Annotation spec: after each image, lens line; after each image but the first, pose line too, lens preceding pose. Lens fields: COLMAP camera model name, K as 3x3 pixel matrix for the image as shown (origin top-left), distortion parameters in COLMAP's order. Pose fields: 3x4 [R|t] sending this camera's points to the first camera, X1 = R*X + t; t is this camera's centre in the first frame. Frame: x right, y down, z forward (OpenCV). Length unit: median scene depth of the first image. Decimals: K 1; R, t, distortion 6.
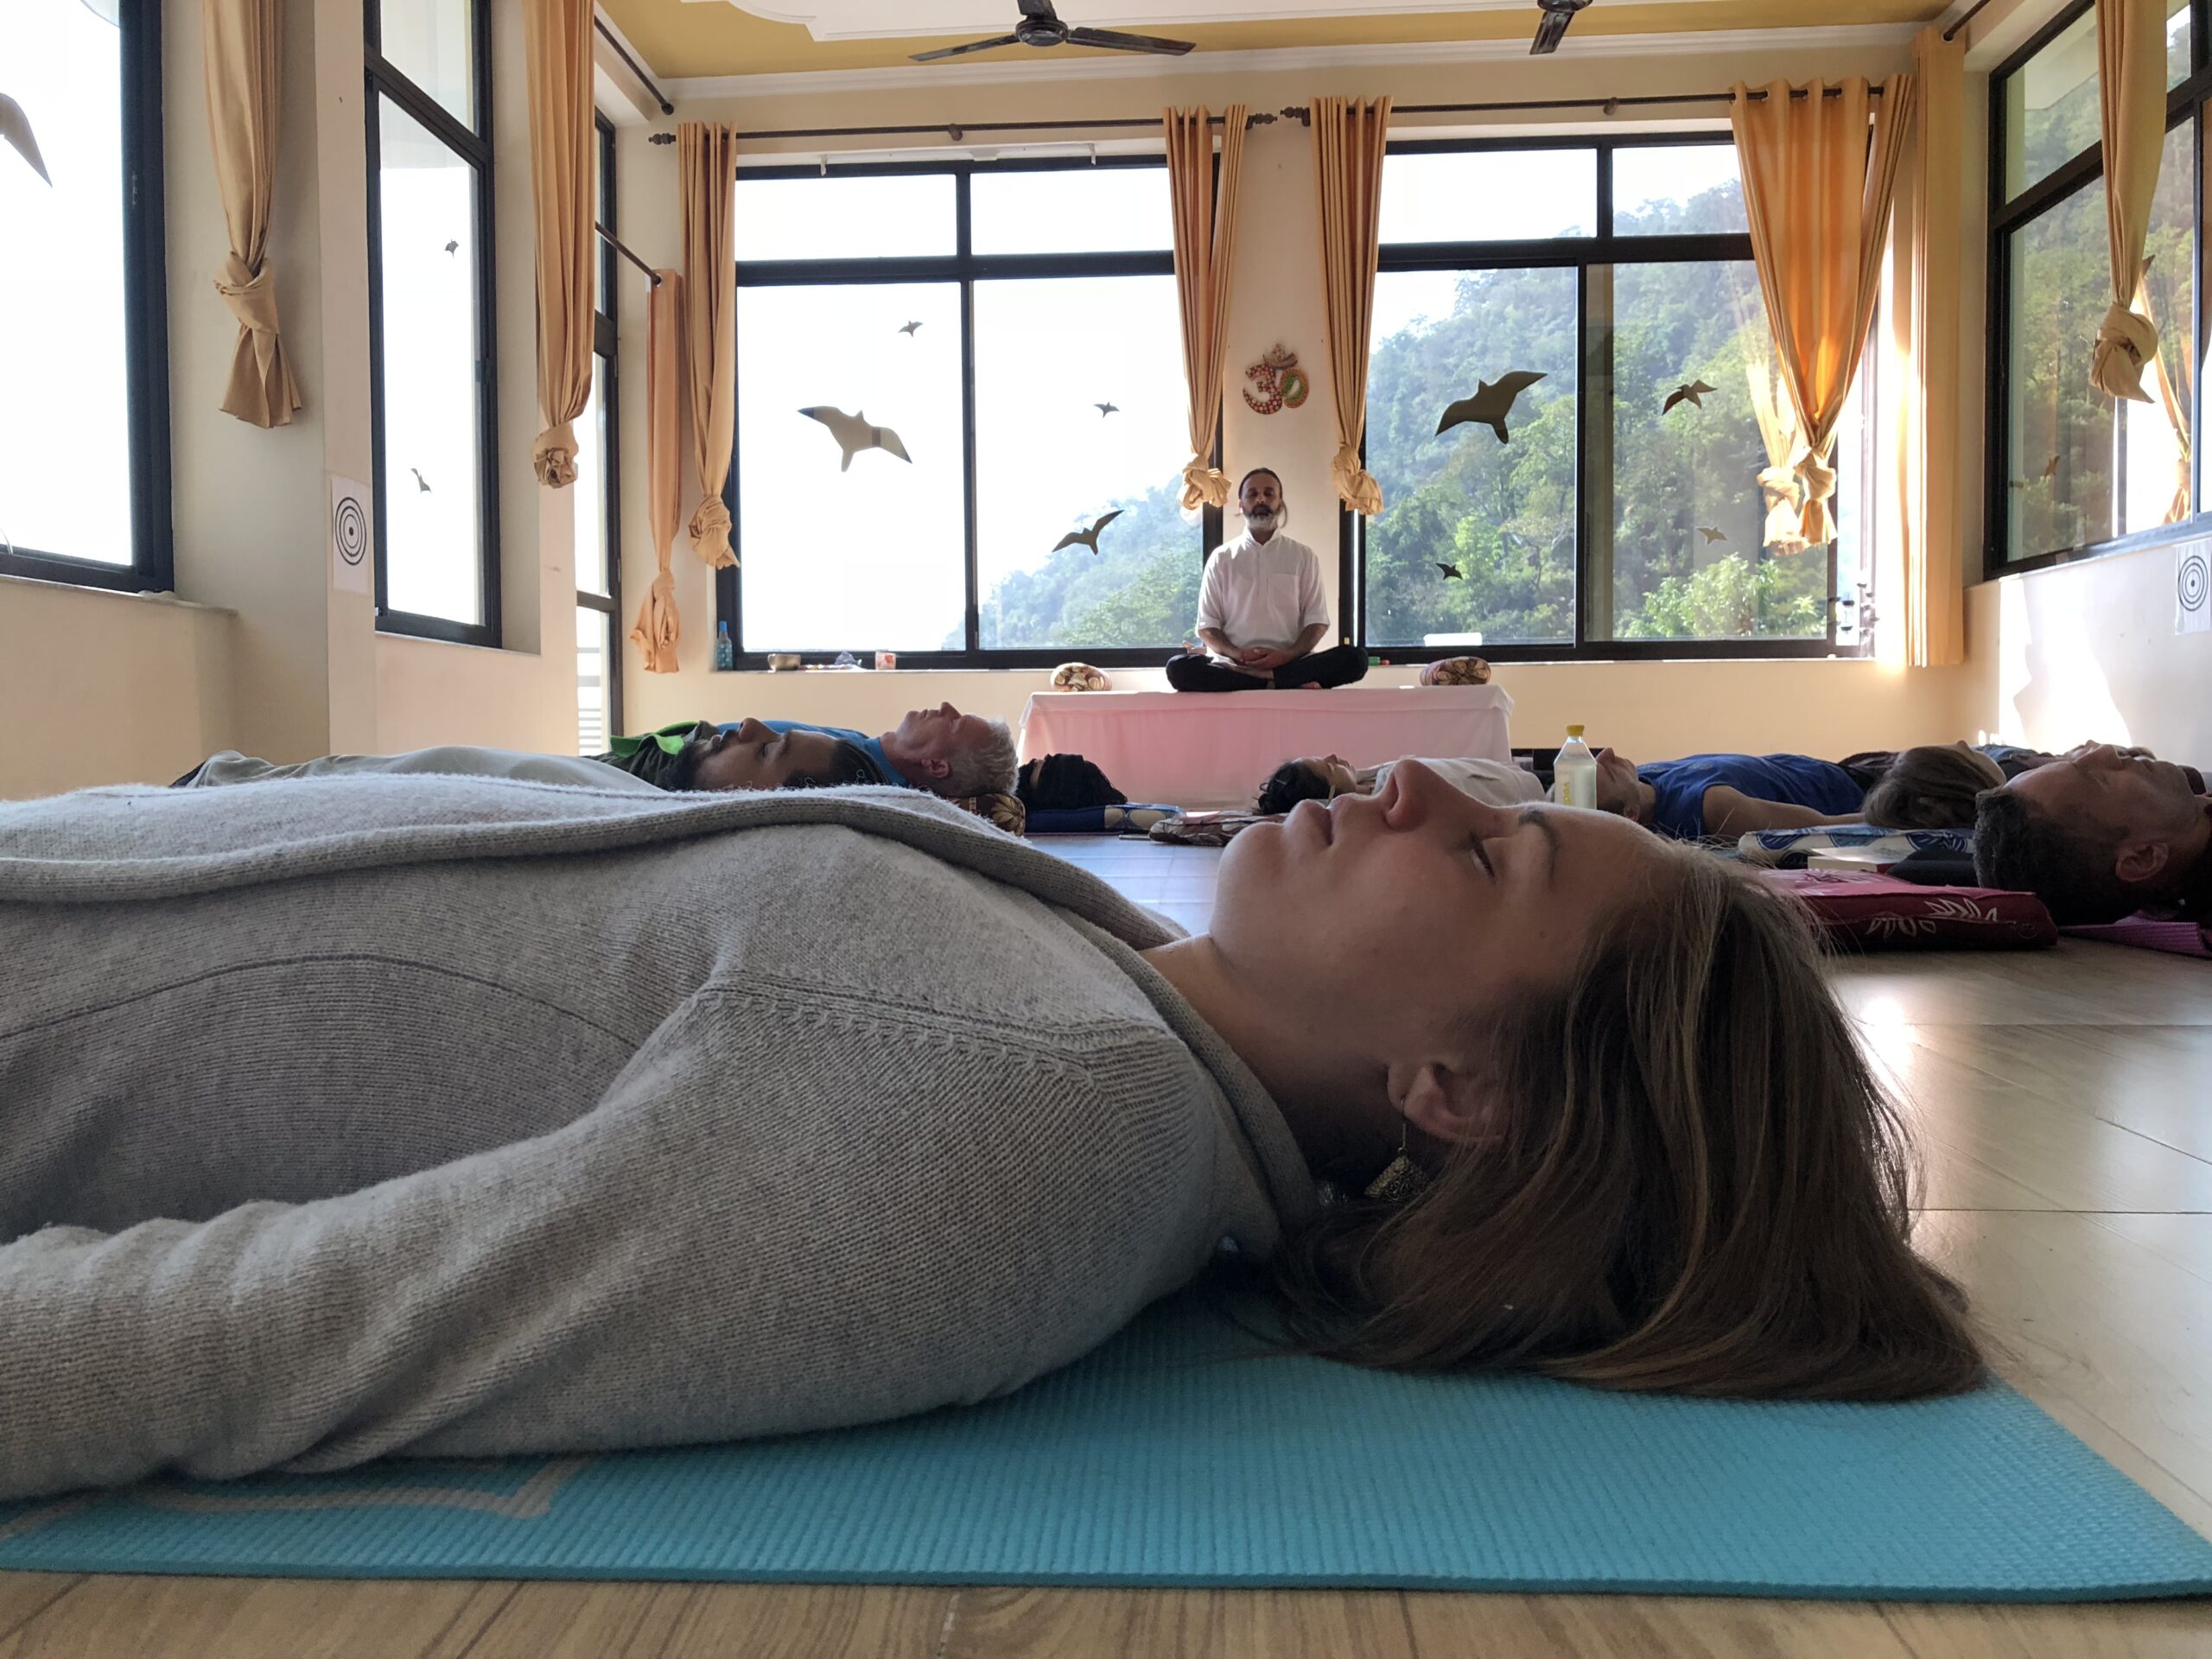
lens RADIAL K [[1811.5, 0, 1109.8], [0, 1811.5, 737.9], [0, 0, 1]] dist [0.000195, 0.009846]
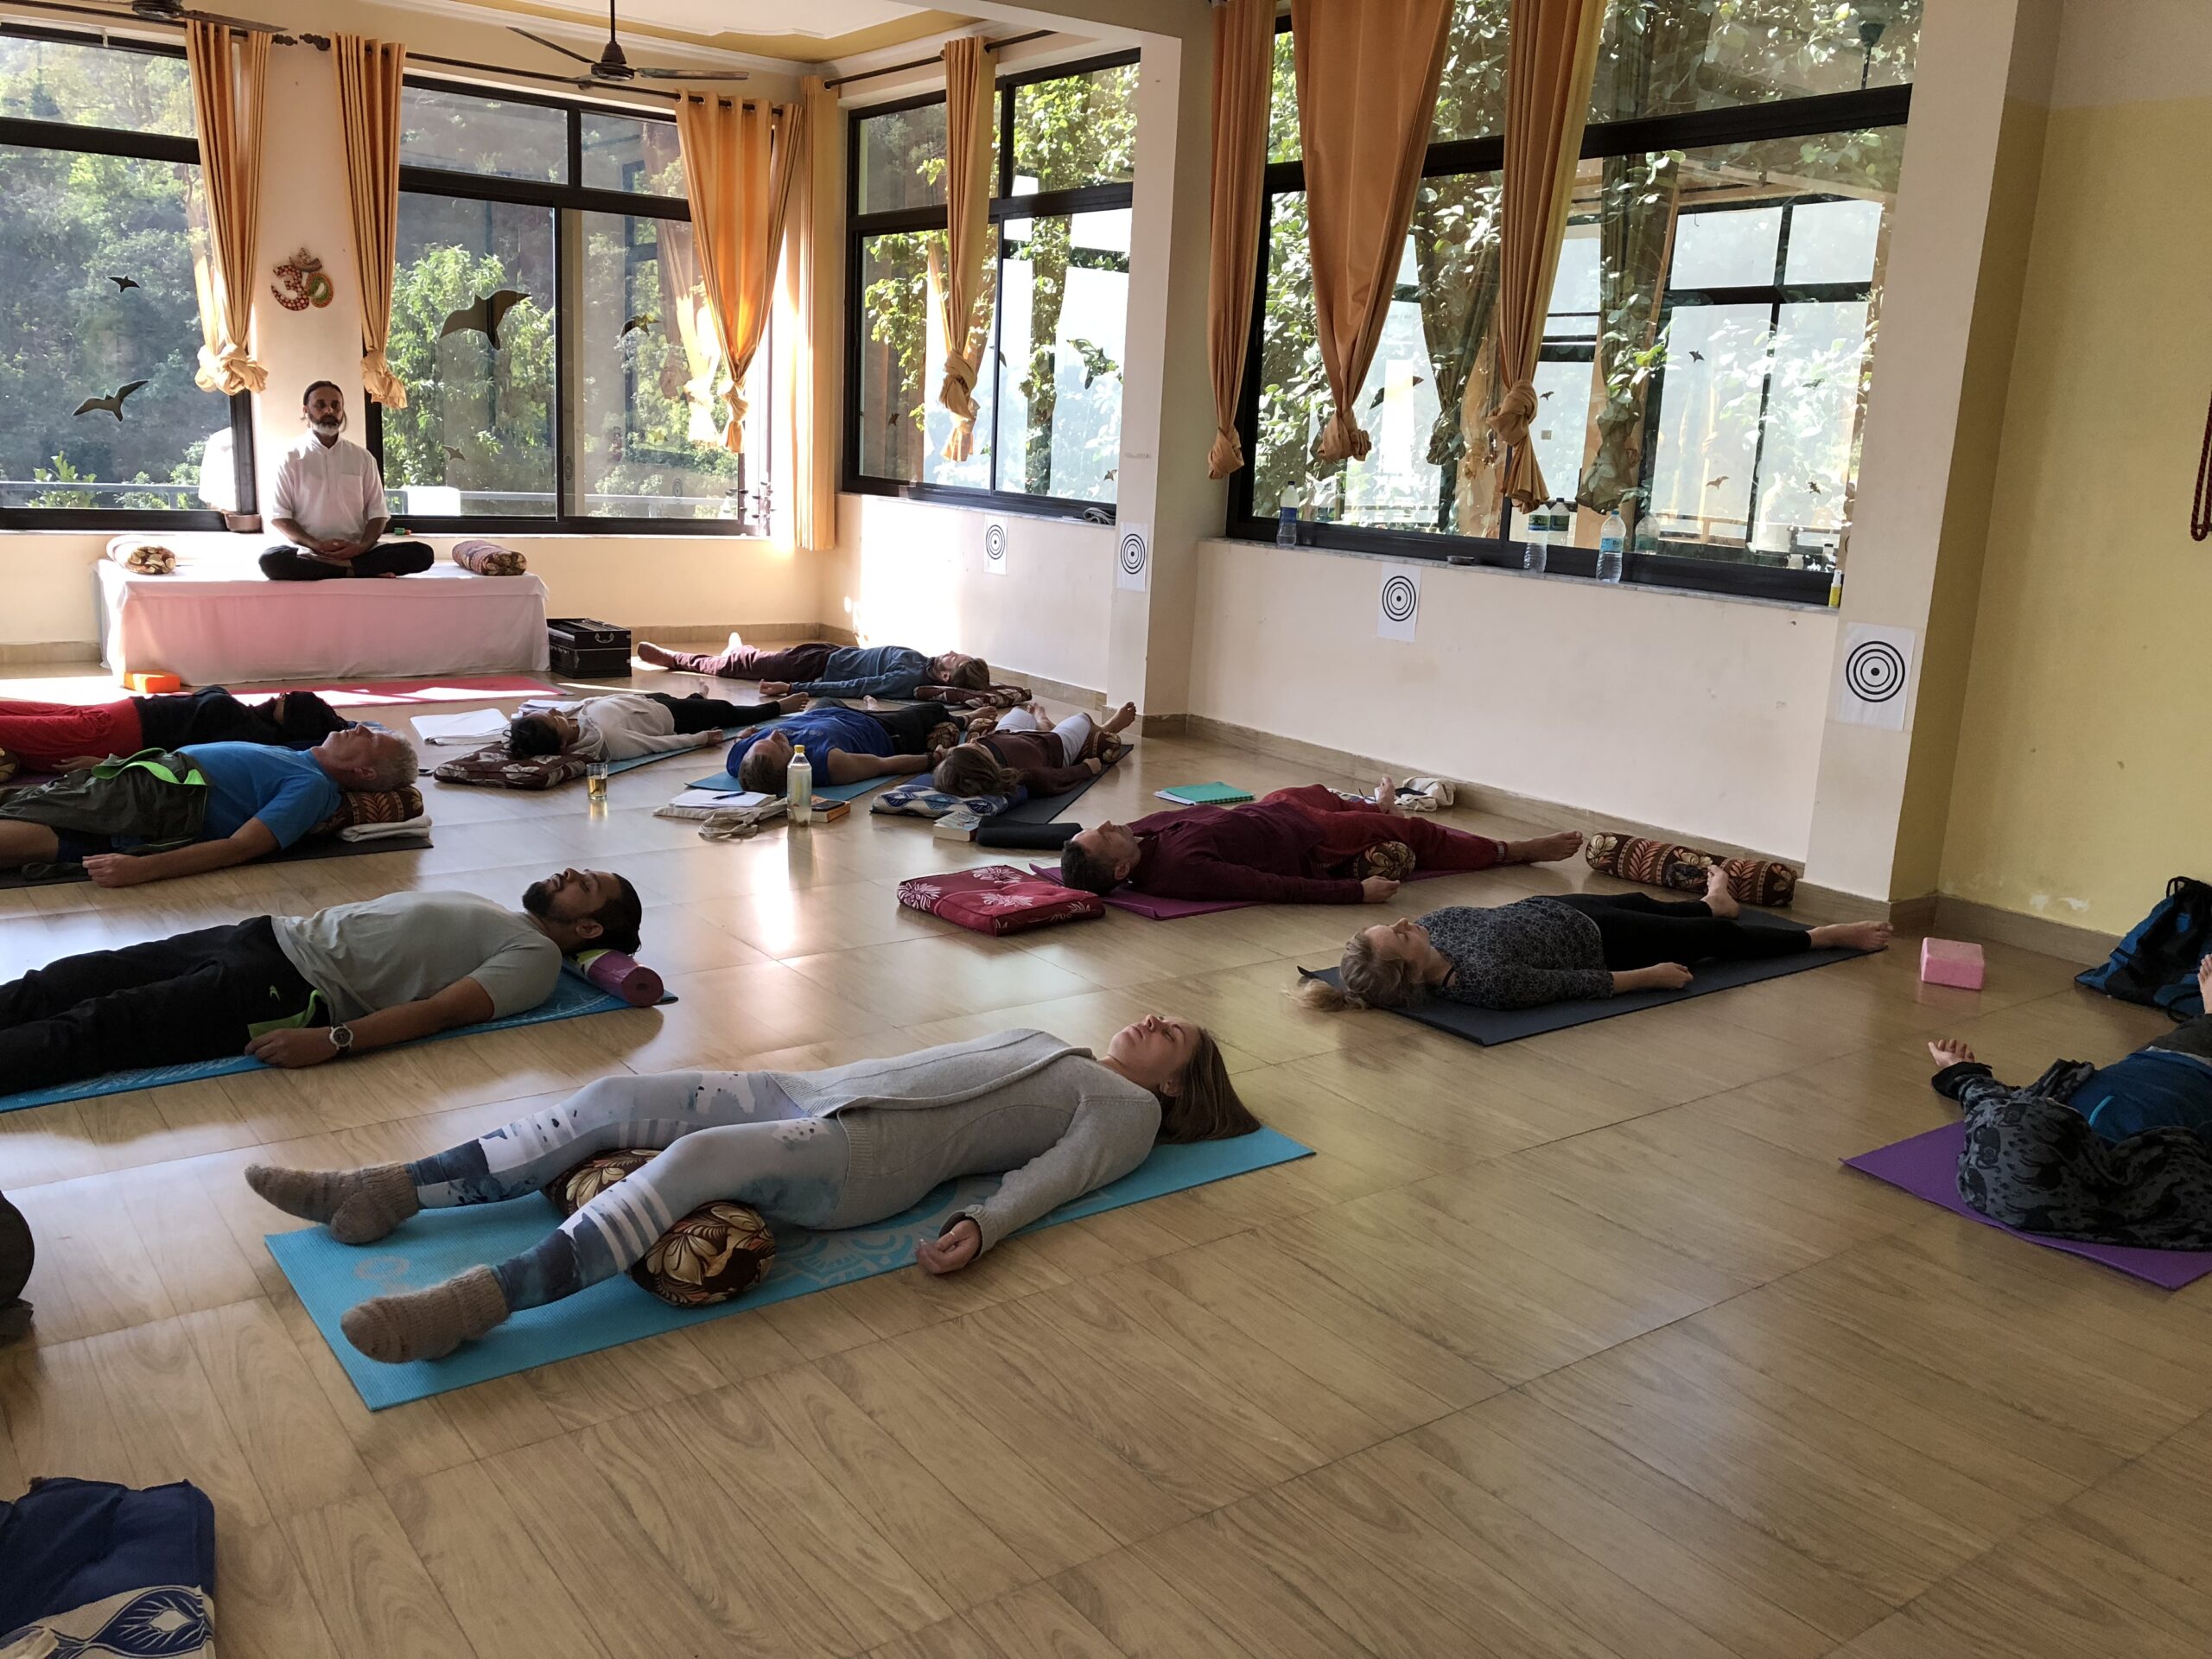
lens RADIAL K [[1811.5, 0, 1109.8], [0, 1811.5, 737.9], [0, 0, 1]] dist [0.000195, 0.009846]
pose [[0.752607, -0.078329, 0.653794, -0.308472], [-0.059551, 0.980734, 0.186051, -0.164564], [-0.655771, -0.178957, 0.733443, -0.234627]]
